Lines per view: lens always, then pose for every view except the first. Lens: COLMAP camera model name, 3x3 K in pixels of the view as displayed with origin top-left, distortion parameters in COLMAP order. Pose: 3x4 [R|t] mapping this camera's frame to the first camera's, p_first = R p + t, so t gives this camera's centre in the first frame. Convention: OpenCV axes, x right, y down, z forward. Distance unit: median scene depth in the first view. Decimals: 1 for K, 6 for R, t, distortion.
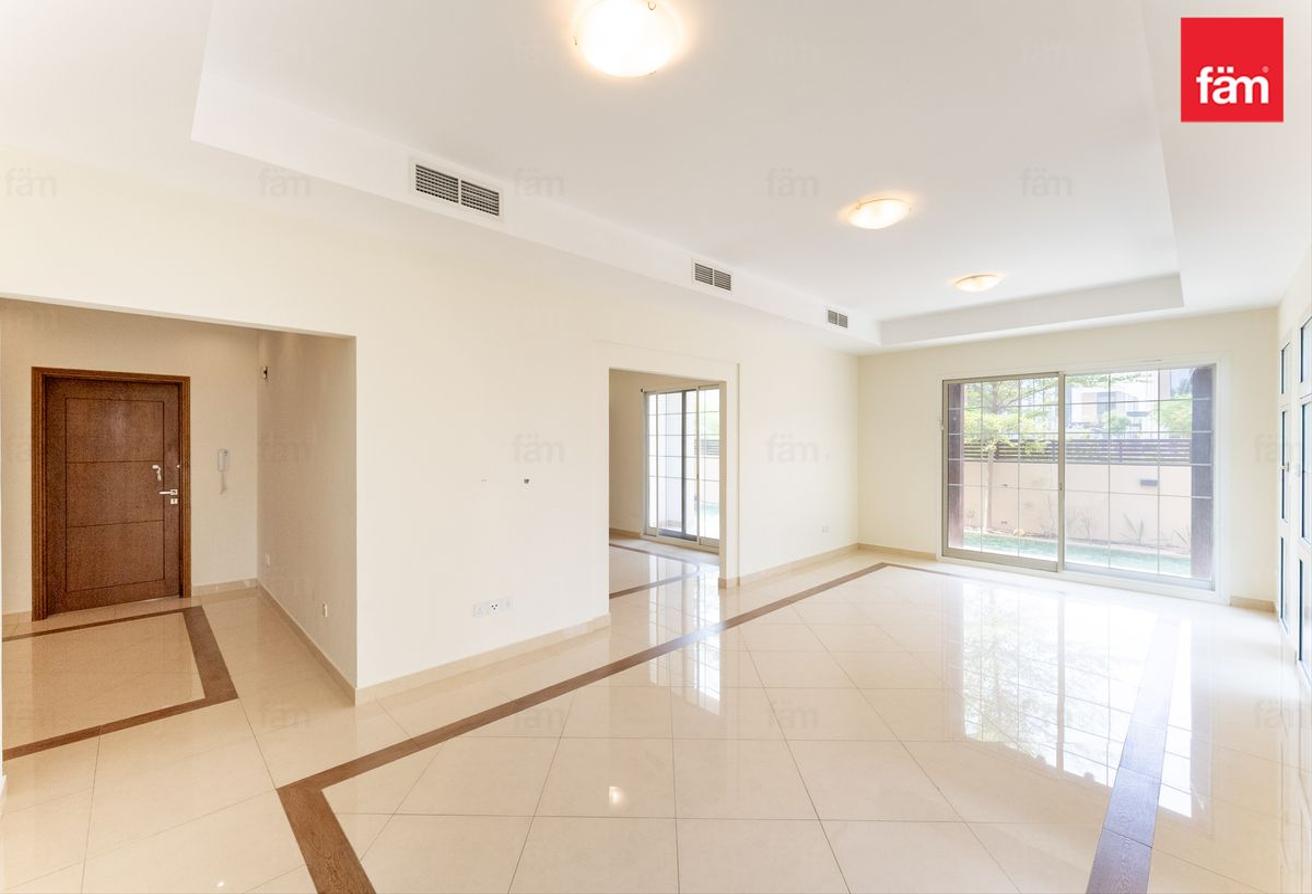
lens RADIAL K [[535.1, 0, 652.2], [0, 535.1, 442.4], [0, 0, 1]] dist [-0.001819, -0.000199]
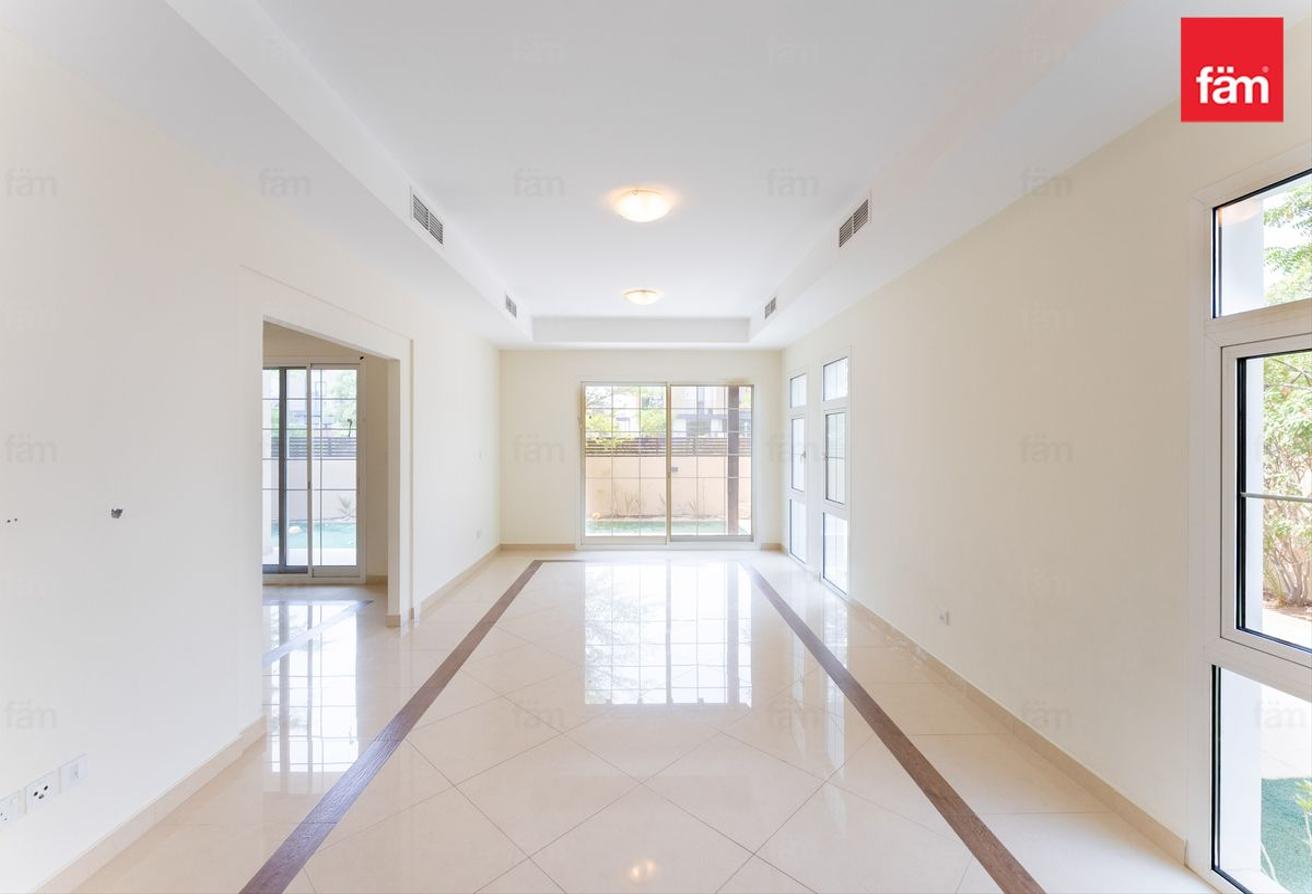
lens RADIAL K [[535.1, 0, 653.5], [0, 535.1, 441.2], [0, 0, 1]] dist [-0.001819, -0.000199]
pose [[0.679653, -0.002254, 0.733530, -0.150144], [0.001389, 0.999997, 0.001786, 0.002088], [-0.733532, -0.000195, 0.679655, 0.164903]]
